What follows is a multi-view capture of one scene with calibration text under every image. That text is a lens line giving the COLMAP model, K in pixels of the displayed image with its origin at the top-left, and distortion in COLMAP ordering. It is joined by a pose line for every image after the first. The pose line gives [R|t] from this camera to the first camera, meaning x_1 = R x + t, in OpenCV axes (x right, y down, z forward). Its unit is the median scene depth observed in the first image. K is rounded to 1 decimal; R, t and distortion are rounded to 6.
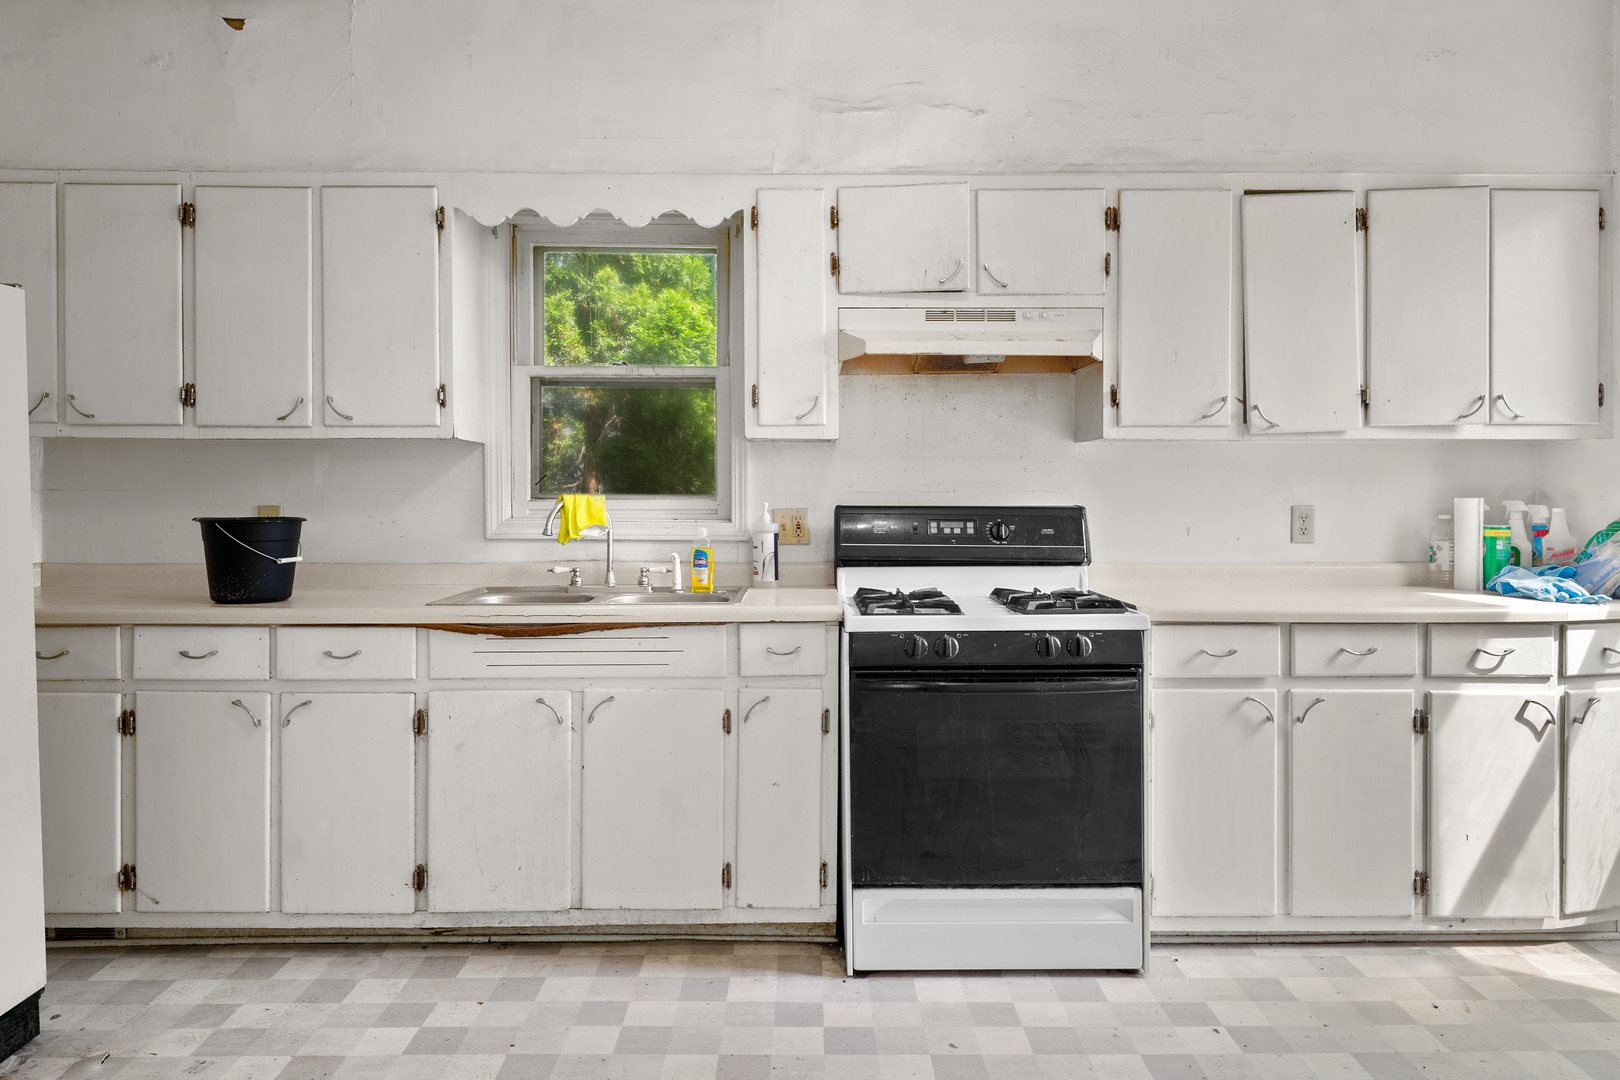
lens RADIAL K [[1035.0, 0, 793.6], [0, 1035.0, 492.6], [0, 0, 1]] dist [0.026474, -0.025038]
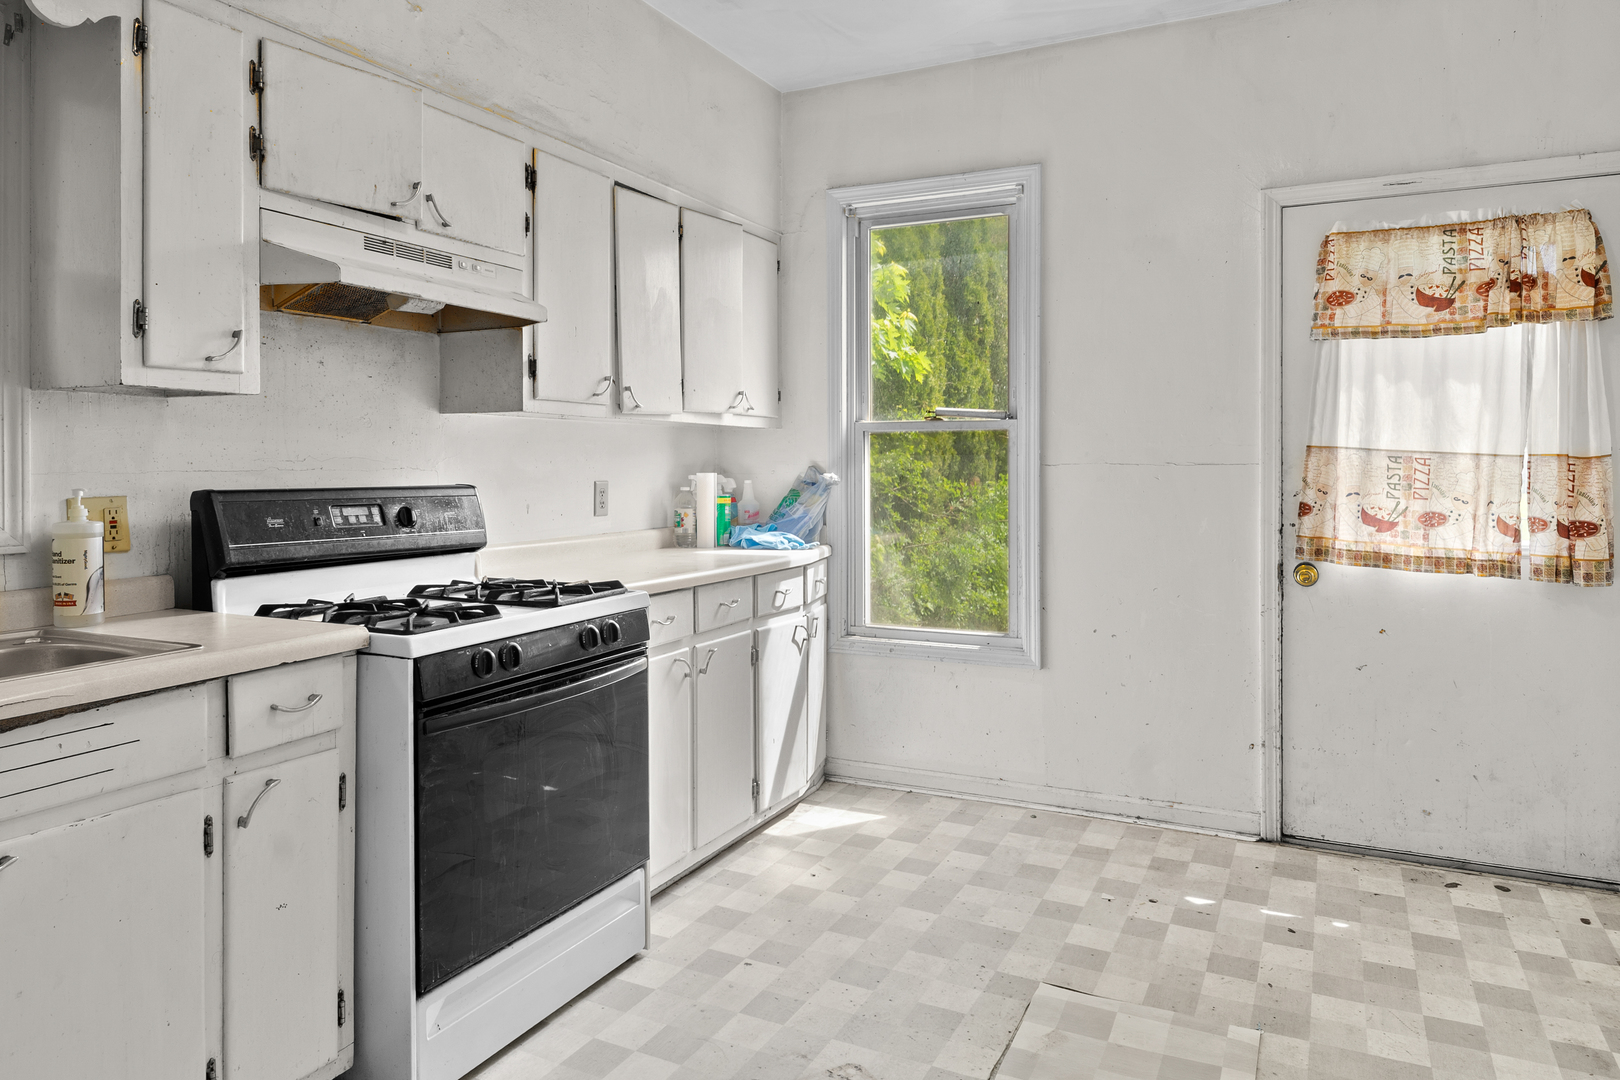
lens RADIAL K [[1053.9, 0, 819.9], [0, 1053.9, 465.5], [0, 0, 1]] dist [0.030191, -0.037102]
pose [[0.442925, -0.001280, 0.896558, -0.433942], [0.004955, 0.999987, -0.001021, -0.001537], [-0.896545, 0.004895, 0.442926, 0.347002]]
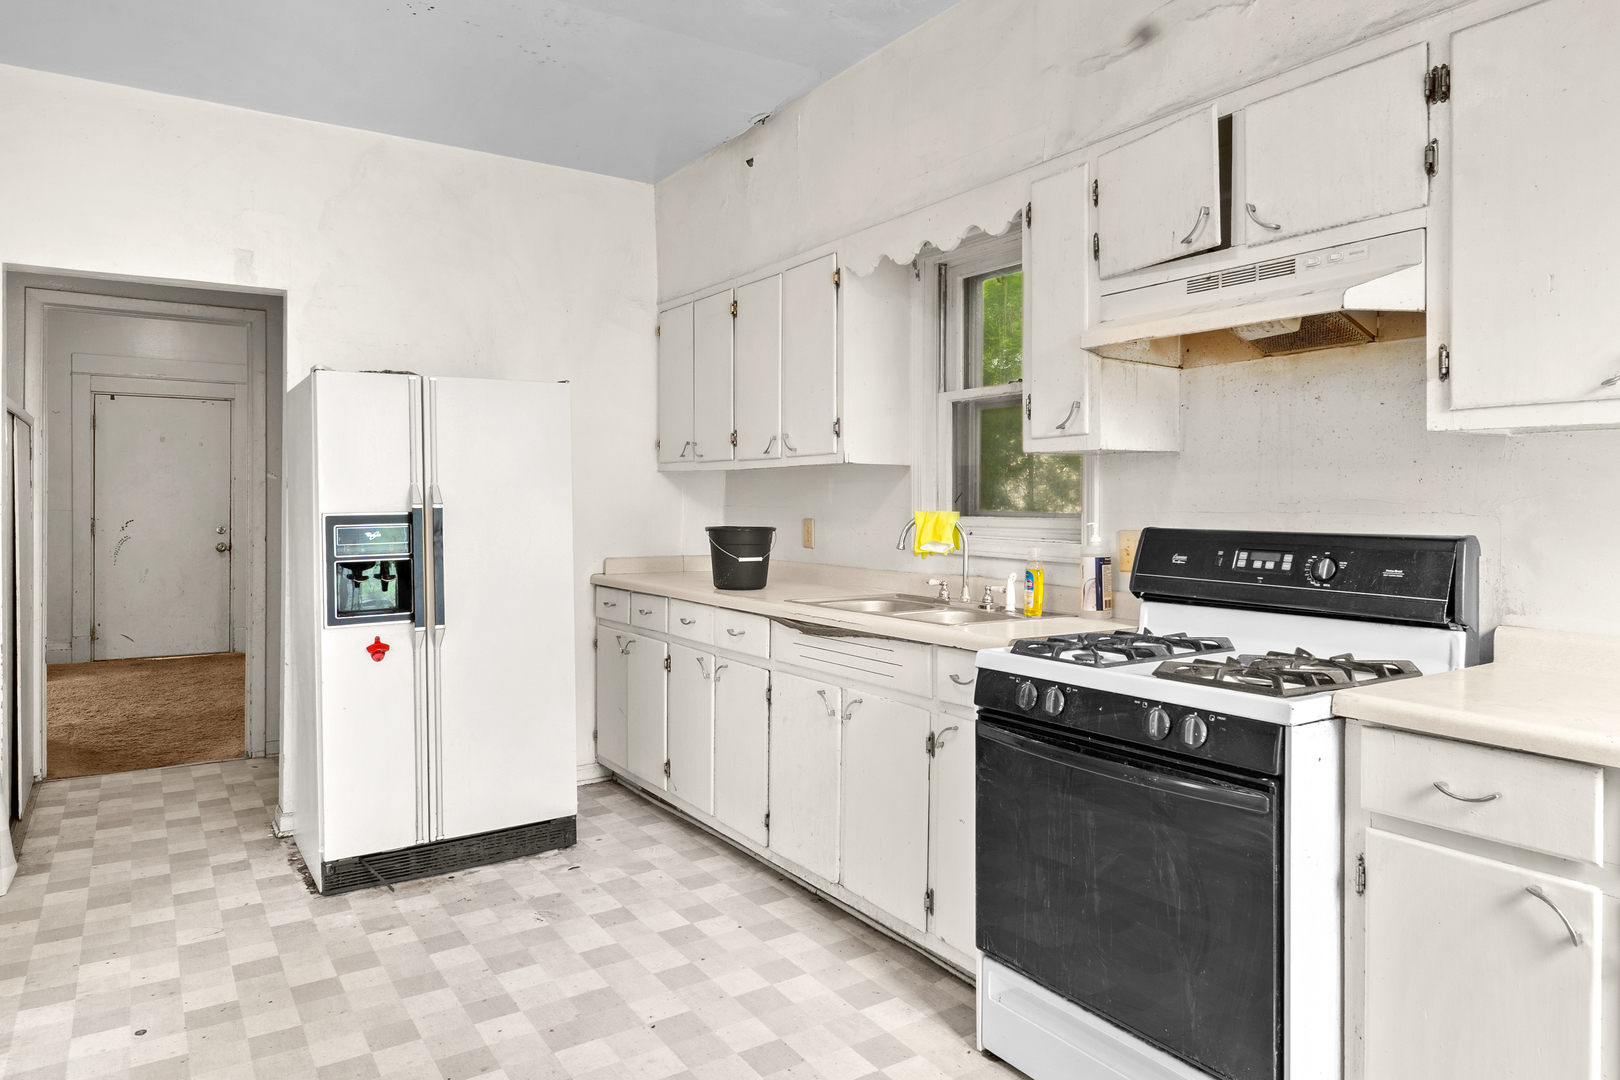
lens RADIAL K [[1014.7, 0, 819.0], [0, 1014.7, 501.5], [0, 0, 1]] dist [0.020644, -0.025969]
pose [[0.550139, 0.000102, -0.835073, 0.620737], [-0.005142, 0.999981, -0.003265, -0.004975], [0.835057, 0.006090, 0.550130, 0.346411]]
